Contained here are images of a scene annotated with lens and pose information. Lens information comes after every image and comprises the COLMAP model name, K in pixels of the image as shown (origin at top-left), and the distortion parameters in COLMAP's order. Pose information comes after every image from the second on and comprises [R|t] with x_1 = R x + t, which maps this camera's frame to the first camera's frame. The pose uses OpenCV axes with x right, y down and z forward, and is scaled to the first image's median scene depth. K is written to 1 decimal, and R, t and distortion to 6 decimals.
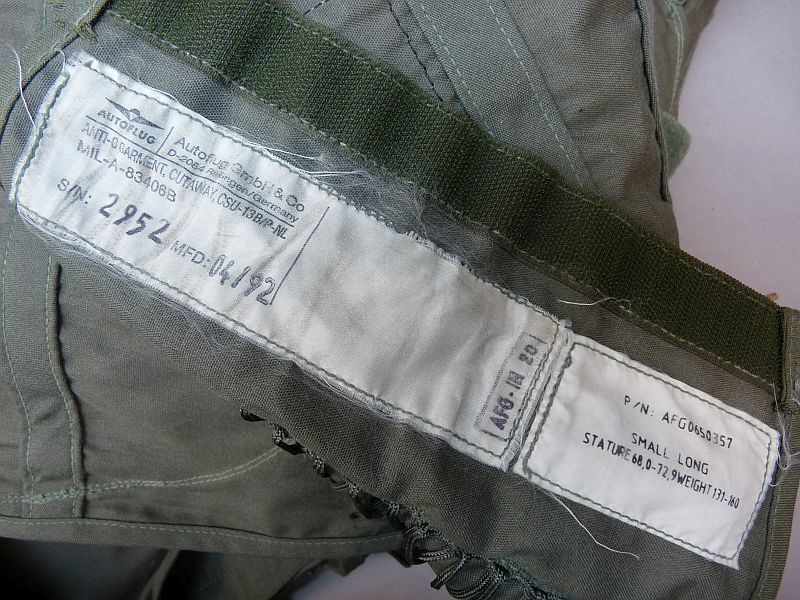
lens RADIAL K [[626.1, 0, 401.5], [0, 626.1, 301.3], [0, 0, 1]] dist [-0.040820, -0.000286]
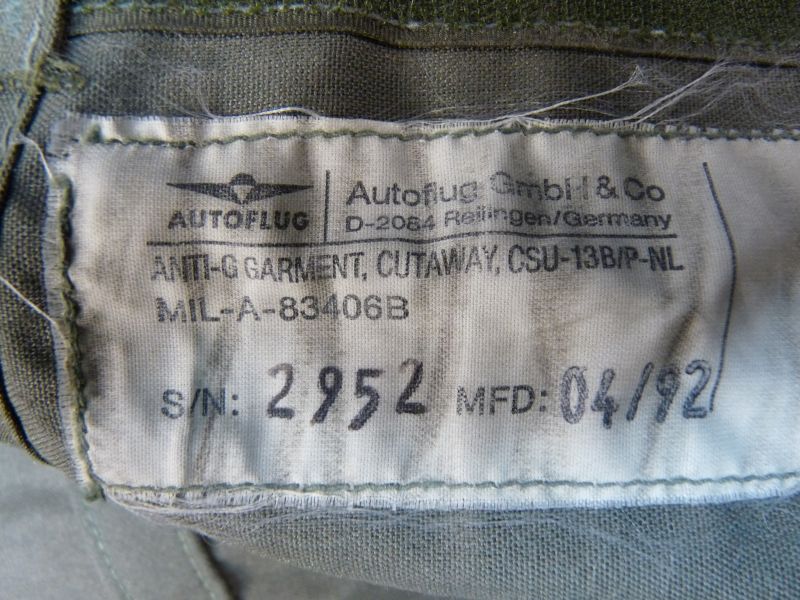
lens RADIAL K [[626.1, 0, 396.8], [0, 626.1, 294.8], [0, 0, 1]] dist [-0.040820, -0.000286]
pose [[0.873505, -0.486782, -0.005681, -0.366562], [0.486795, 0.873304, 0.019275, -0.188861], [-0.004422, -0.019602, 0.999798, 0.551350]]
